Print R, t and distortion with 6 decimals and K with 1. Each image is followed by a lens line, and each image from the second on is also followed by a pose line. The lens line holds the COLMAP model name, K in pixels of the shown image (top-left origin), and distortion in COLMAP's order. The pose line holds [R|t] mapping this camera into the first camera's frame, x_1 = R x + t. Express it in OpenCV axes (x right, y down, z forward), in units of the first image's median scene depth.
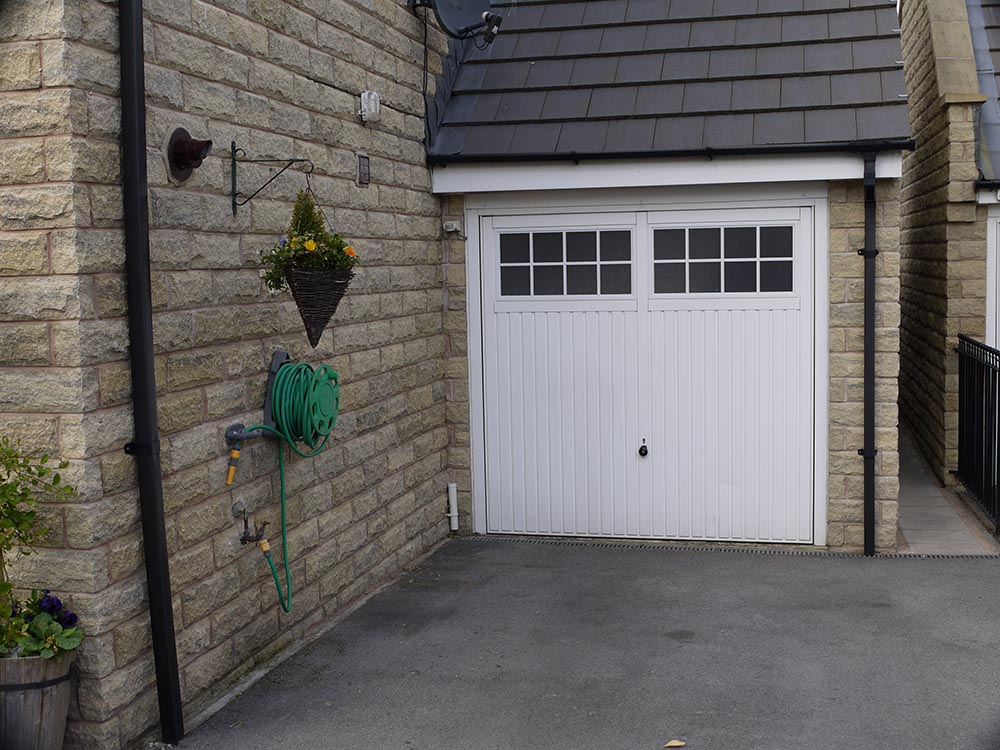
lens RADIAL K [[1170.1, 0, 500.2], [0, 1170.1, 369.5], [0, 0, 1]] dist [-0.051279, 0.000000]
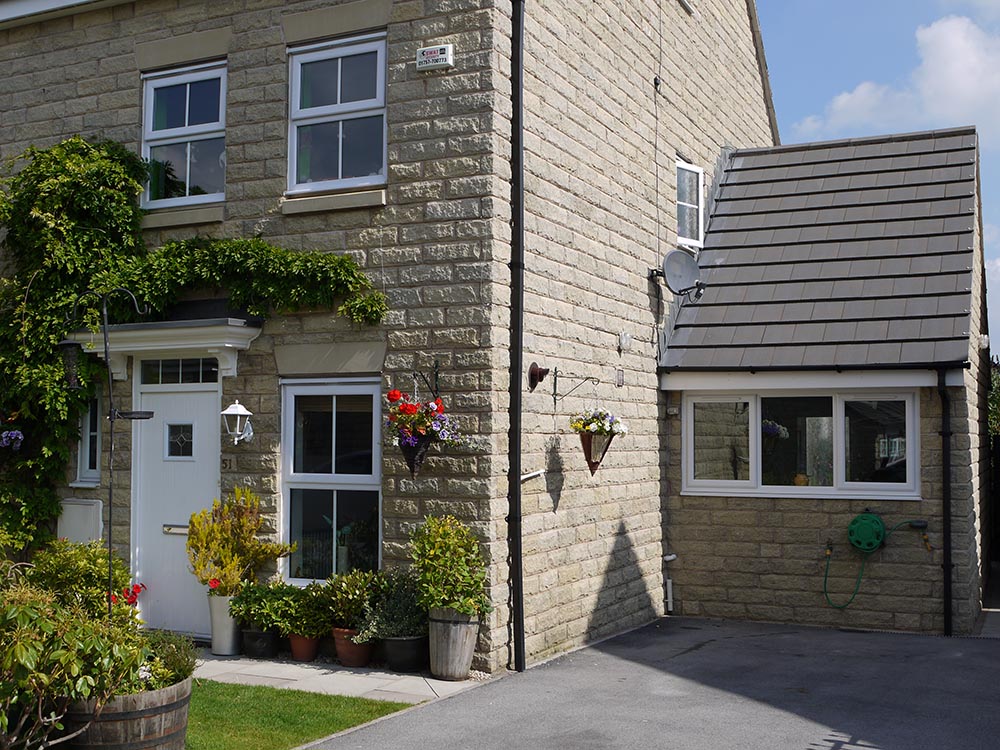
lens RADIAL K [[1170.1, 0, 502.0], [0, 1170.1, 372.1], [0, 0, 1]] dist [-0.051279, 0.000000]
pose [[0.981167, 0.015162, -0.192563, 0.039279], [-0.043057, 0.989000, -0.141514, 0.064348], [0.188299, 0.147140, 0.971027, -0.643490]]
